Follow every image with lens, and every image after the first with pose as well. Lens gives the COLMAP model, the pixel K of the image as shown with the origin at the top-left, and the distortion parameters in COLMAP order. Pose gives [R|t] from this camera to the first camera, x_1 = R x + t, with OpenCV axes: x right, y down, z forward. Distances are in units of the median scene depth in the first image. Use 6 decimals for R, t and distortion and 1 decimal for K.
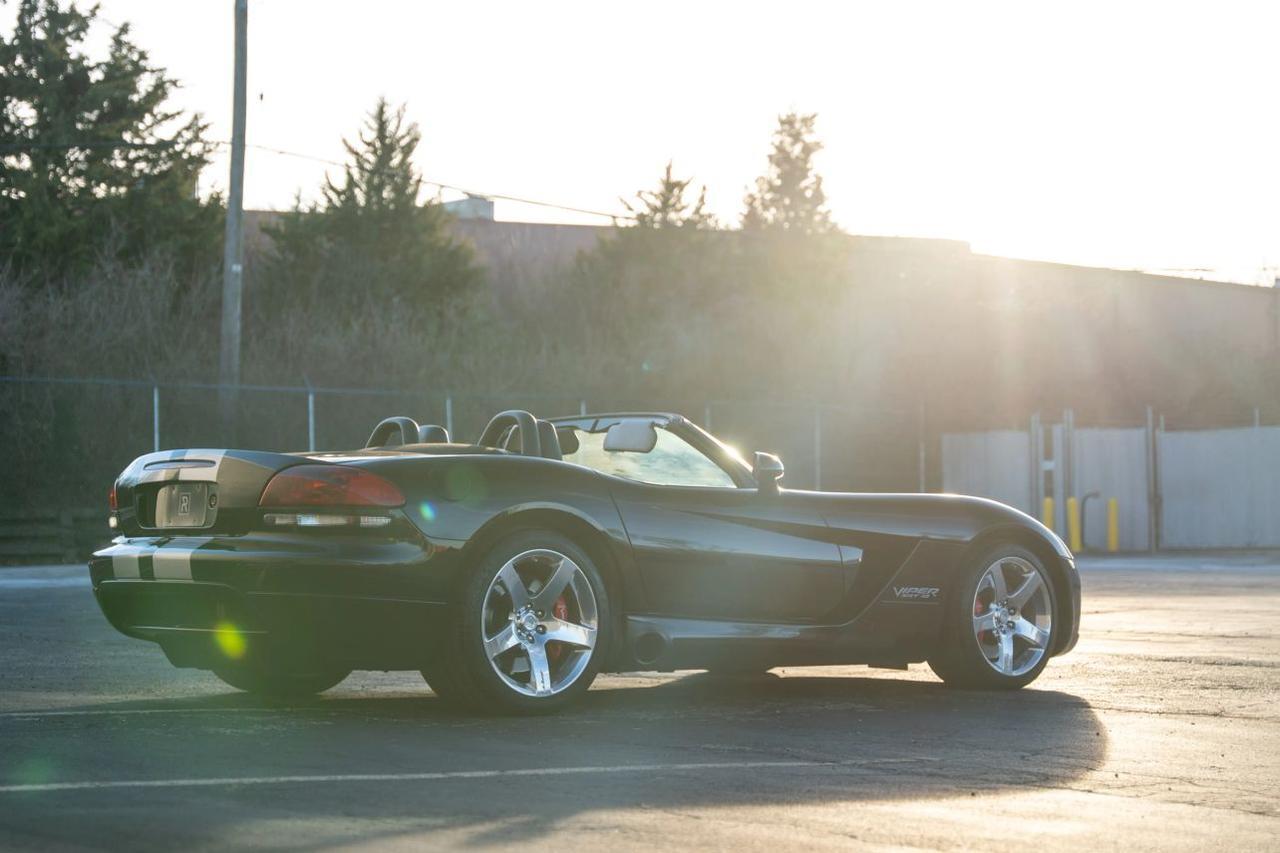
lens RADIAL K [[2959.7, 0, 640.0], [0, 2959.7, 426.5], [0, 0, 1]] dist [0.211545, -0.289665]
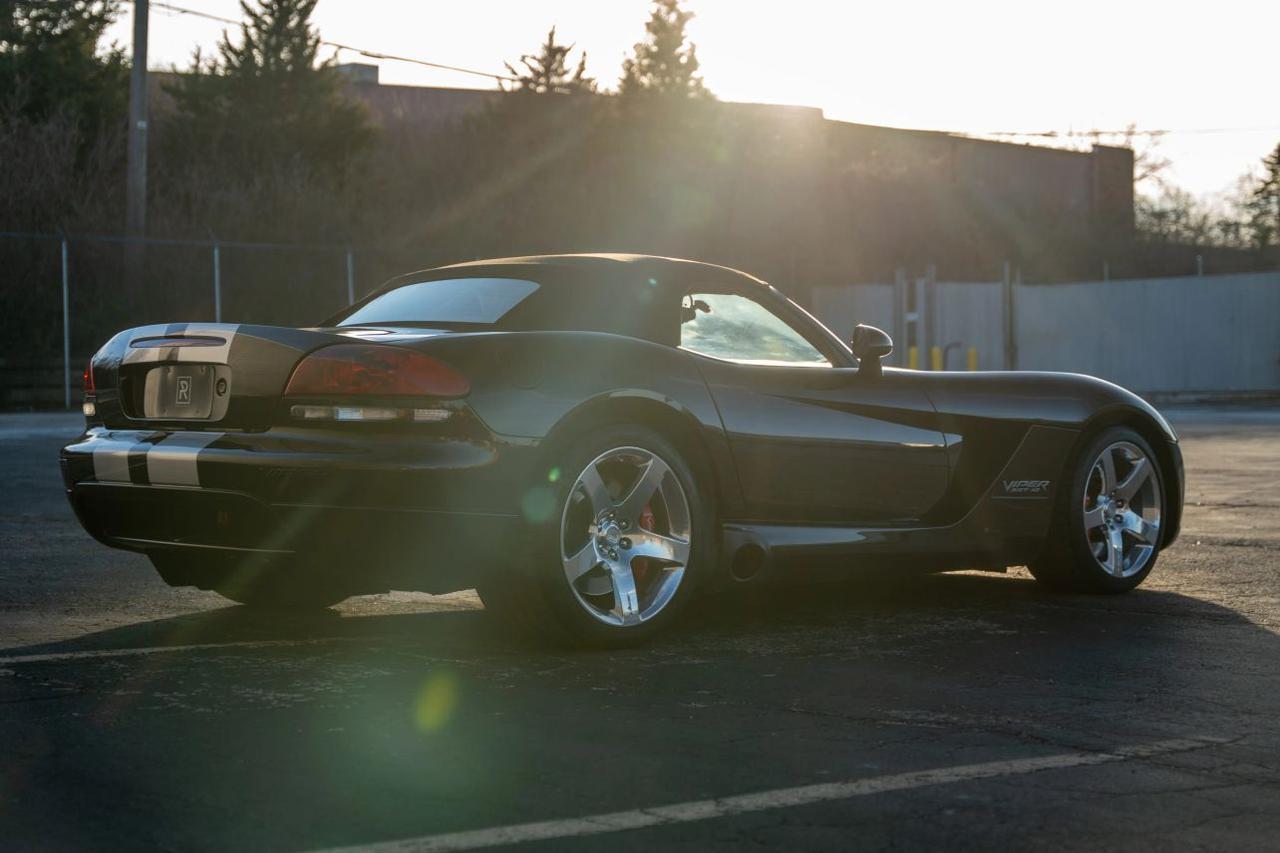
lens RADIAL K [[2418.0, 0, 640.0], [0, 2418.0, 426.5], [0, 0, 1]] dist [0.093437, 0.241239]
pose [[0.996250, -0.003367, 0.086454, -0.036625], [-0.002124, 0.997989, 0.063345, -0.002695], [-0.086493, -0.063291, 0.994240, 0.140135]]
